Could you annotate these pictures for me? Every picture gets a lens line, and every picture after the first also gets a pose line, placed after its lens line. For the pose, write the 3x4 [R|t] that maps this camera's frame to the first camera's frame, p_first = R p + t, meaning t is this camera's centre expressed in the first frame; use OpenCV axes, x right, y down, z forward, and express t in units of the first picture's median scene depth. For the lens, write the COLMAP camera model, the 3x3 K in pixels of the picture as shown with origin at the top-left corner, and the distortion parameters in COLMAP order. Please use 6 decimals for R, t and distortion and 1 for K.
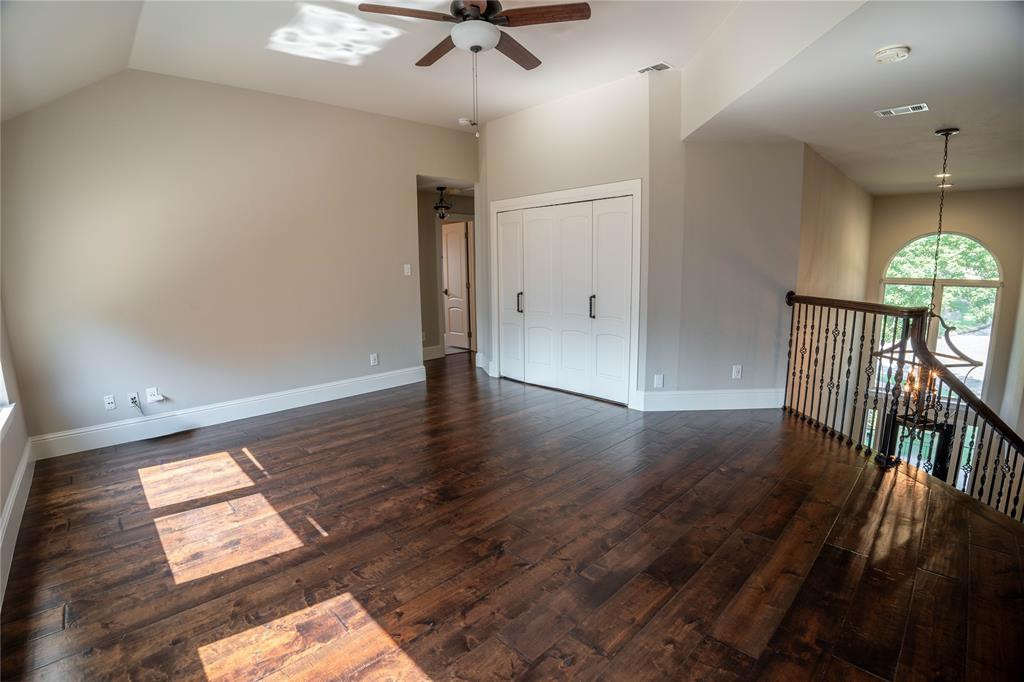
lens RADIAL K [[458.1, 0, 504.0], [0, 458.1, 348.9], [0, 0, 1]] dist [0.000056, -0.000479]
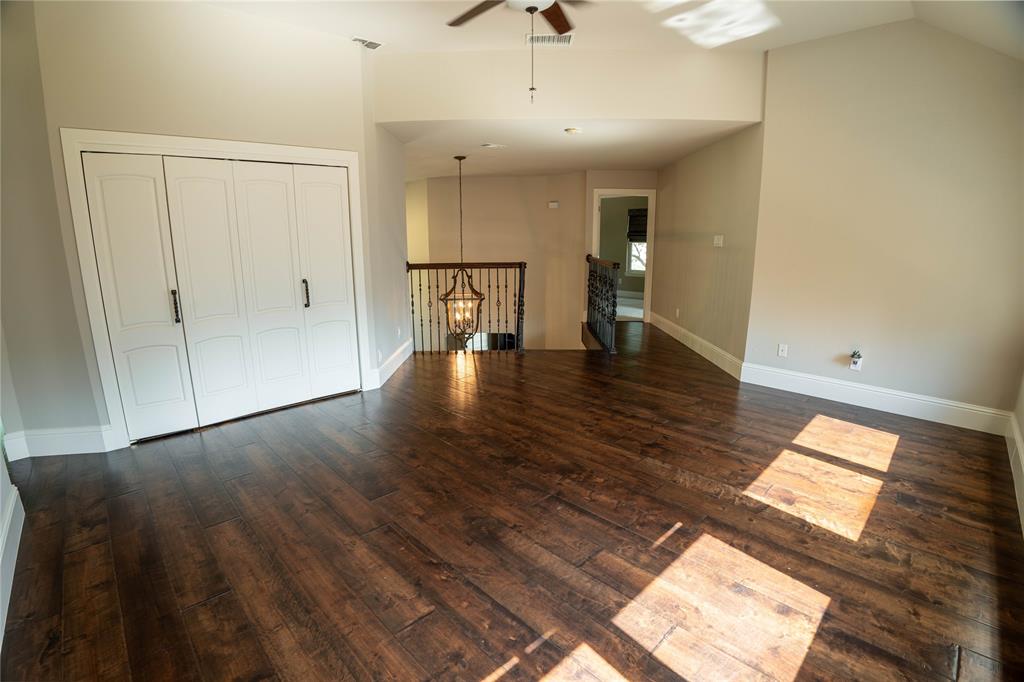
lens RADIAL K [[458.1, 0, 508.4], [0, 458.1, 337.0], [0, 0, 1]] dist [0.000056, -0.000479]
pose [[-0.021106, -0.165472, 0.985989, -1.385228], [0.155055, 0.973734, 0.166735, -0.196697], [-0.987680, 0.156402, 0.005105, 1.424971]]
